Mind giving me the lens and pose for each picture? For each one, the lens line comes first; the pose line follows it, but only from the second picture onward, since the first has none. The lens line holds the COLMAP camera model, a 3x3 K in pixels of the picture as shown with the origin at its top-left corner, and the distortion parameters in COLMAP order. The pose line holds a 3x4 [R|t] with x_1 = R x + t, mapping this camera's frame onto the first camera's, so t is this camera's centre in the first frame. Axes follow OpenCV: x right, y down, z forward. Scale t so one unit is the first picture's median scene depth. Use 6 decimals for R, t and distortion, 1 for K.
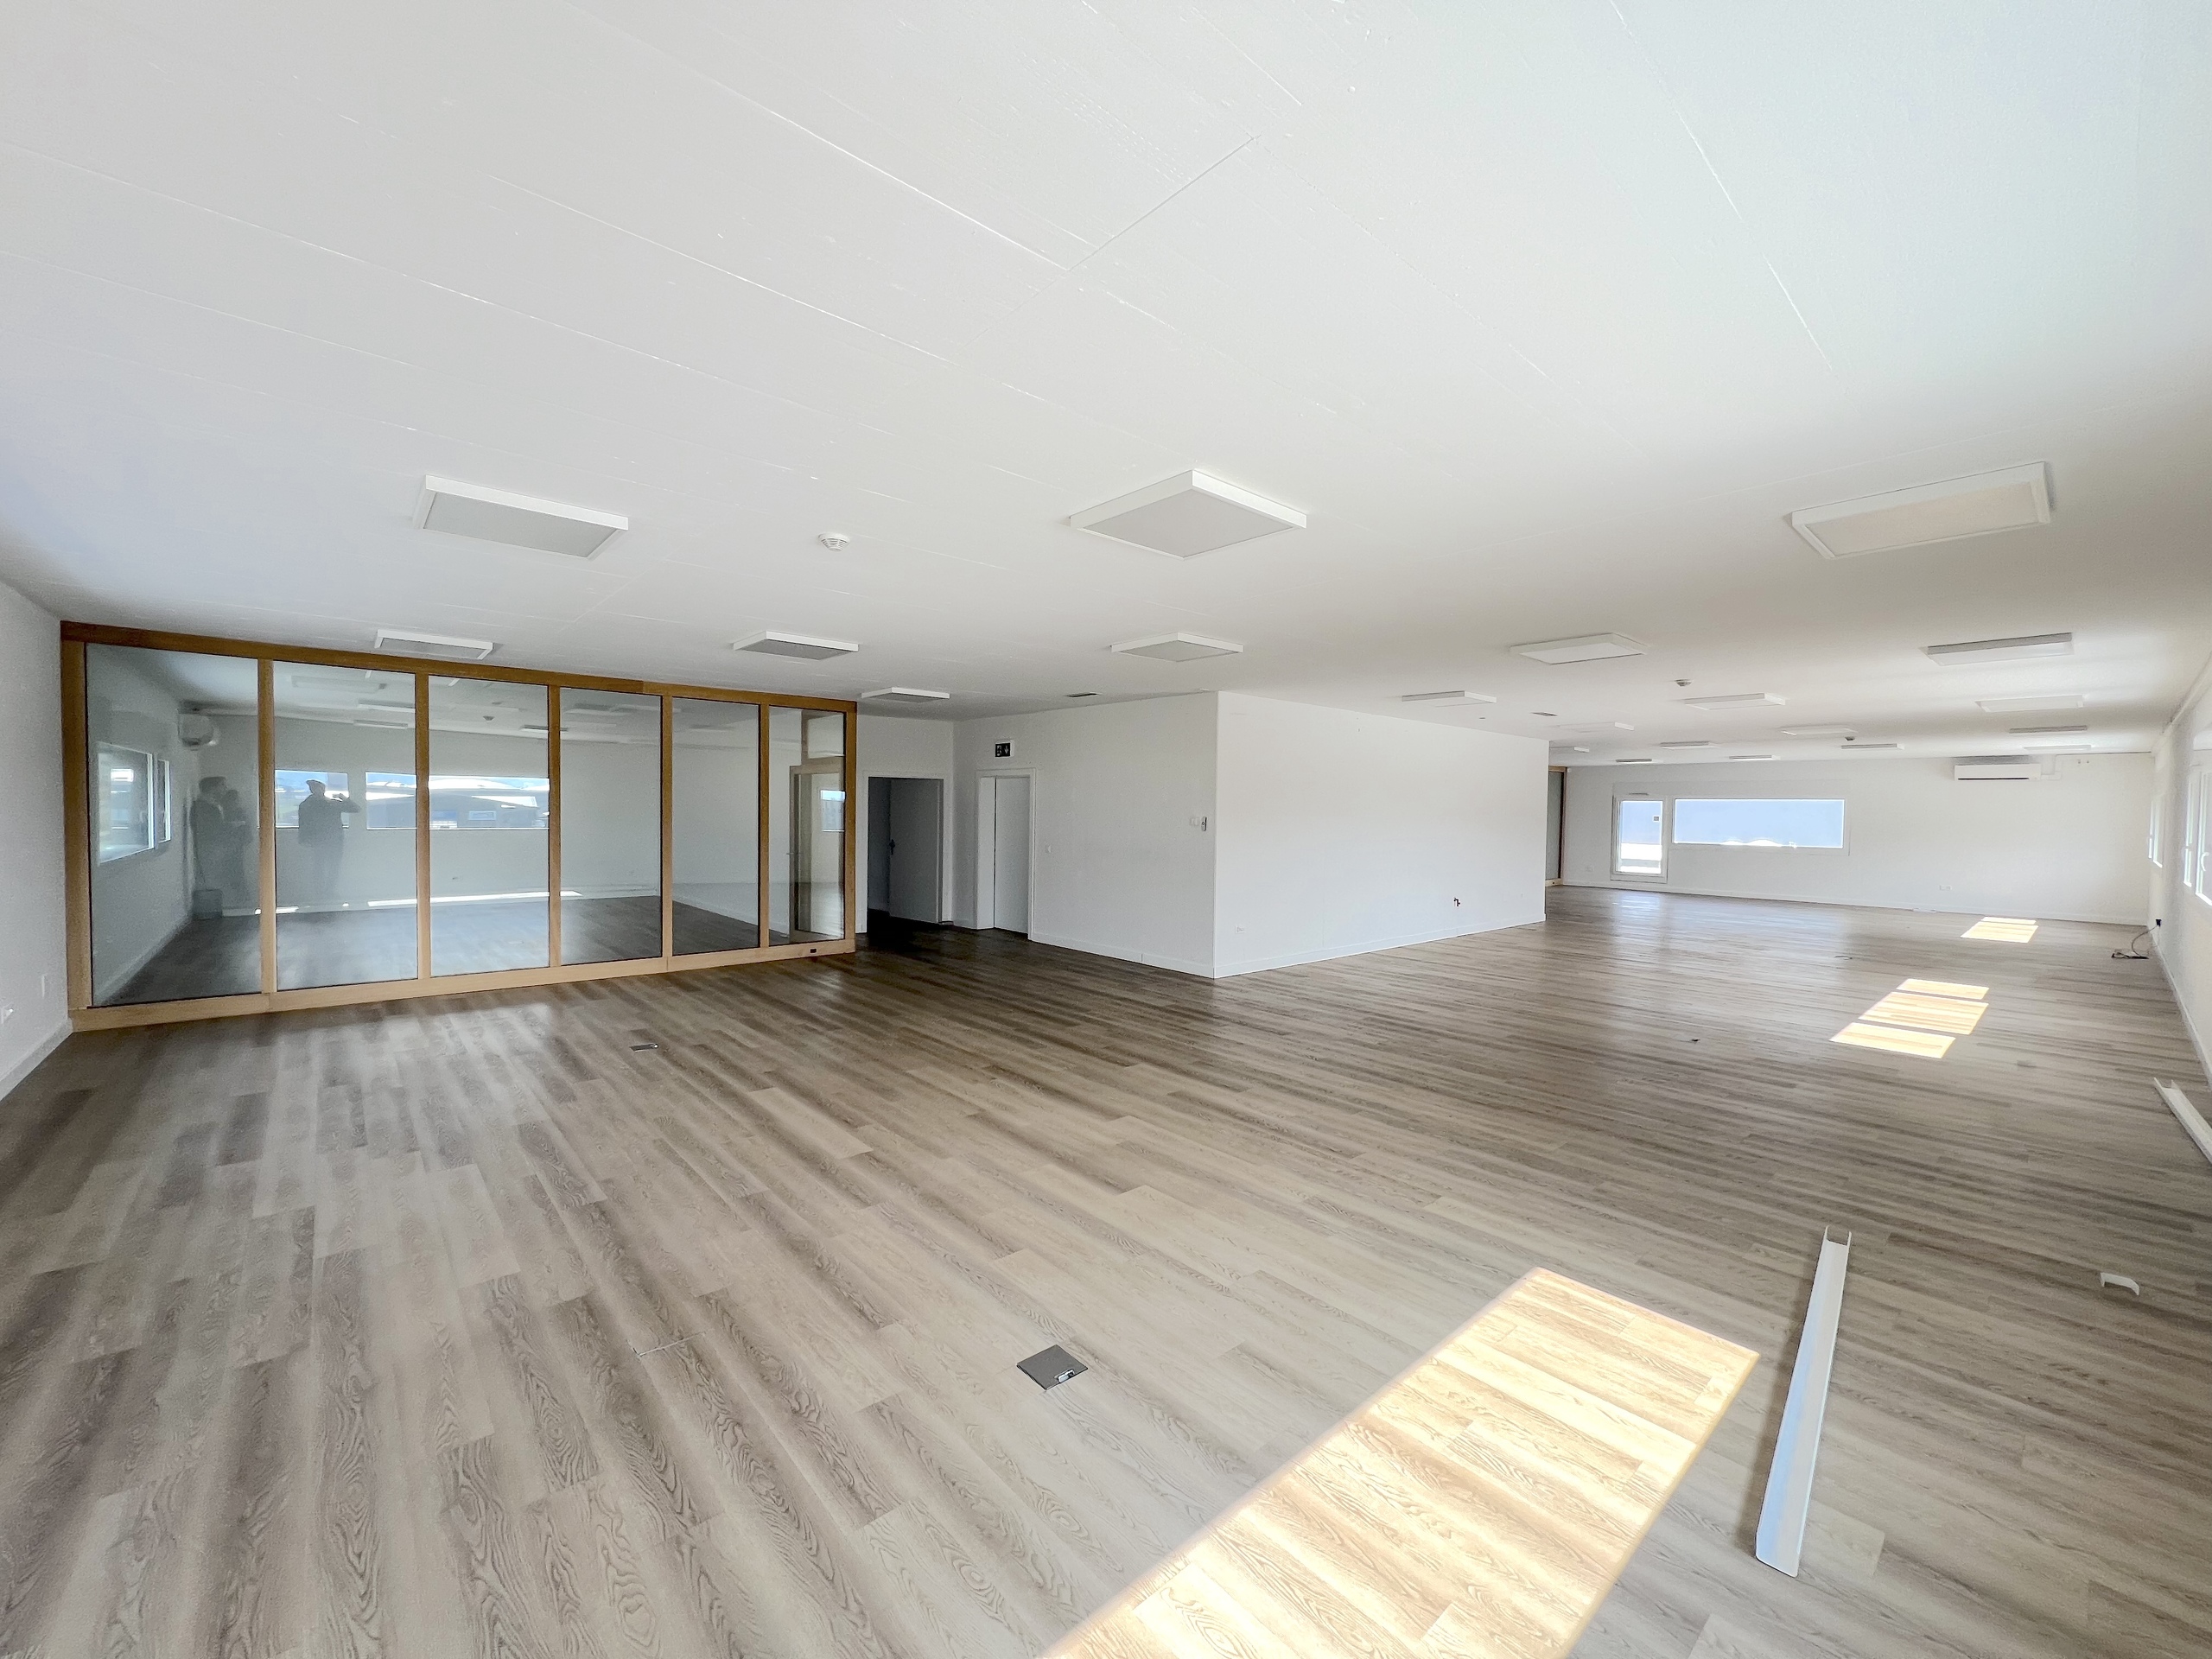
lens RADIAL K [[881.7, 0, 1110.5], [0, 881.7, 839.0], [0, 0, 1]] dist [-0.003602, 0.000759]
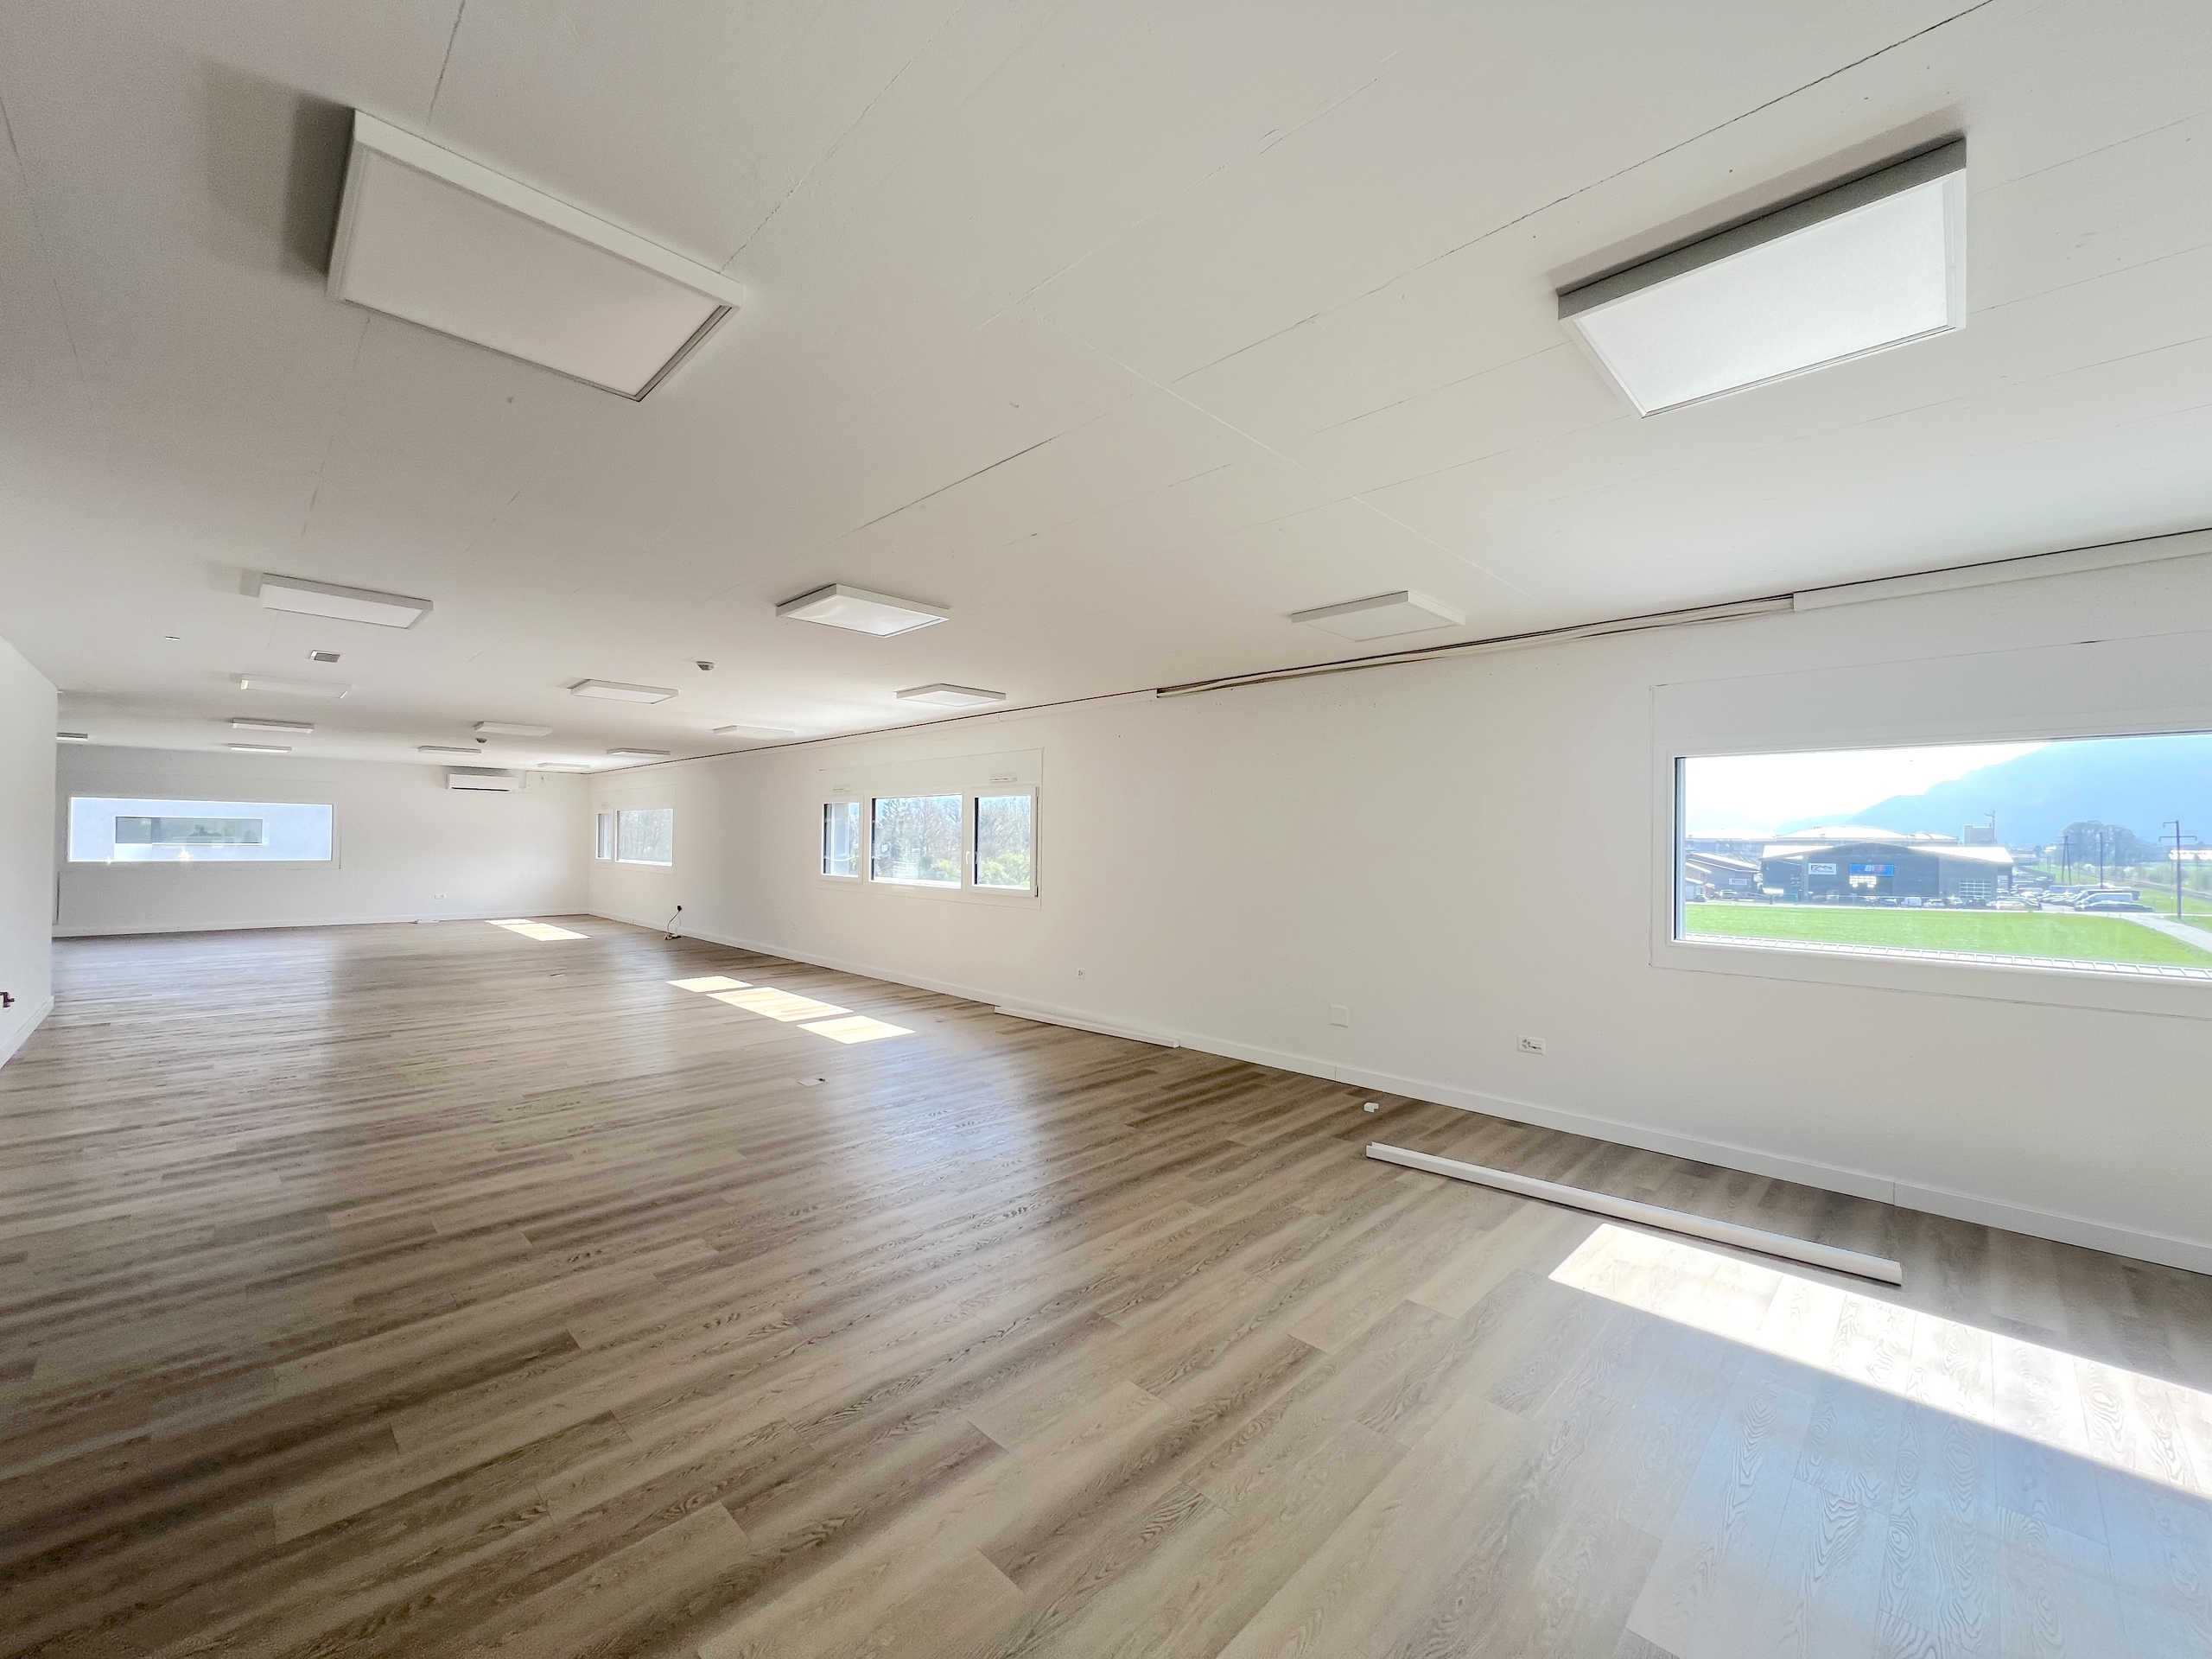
lens RADIAL K [[881.7, 0, 1100.0], [0, 881.7, 840.1], [0, 0, 1]] dist [-0.003602, 0.000759]
pose [[-0.066334, -0.015118, 0.997683, -0.287646], [0.020422, 0.999655, 0.016506, -0.026203], [-0.997588, 0.021469, -0.066002, 0.935649]]
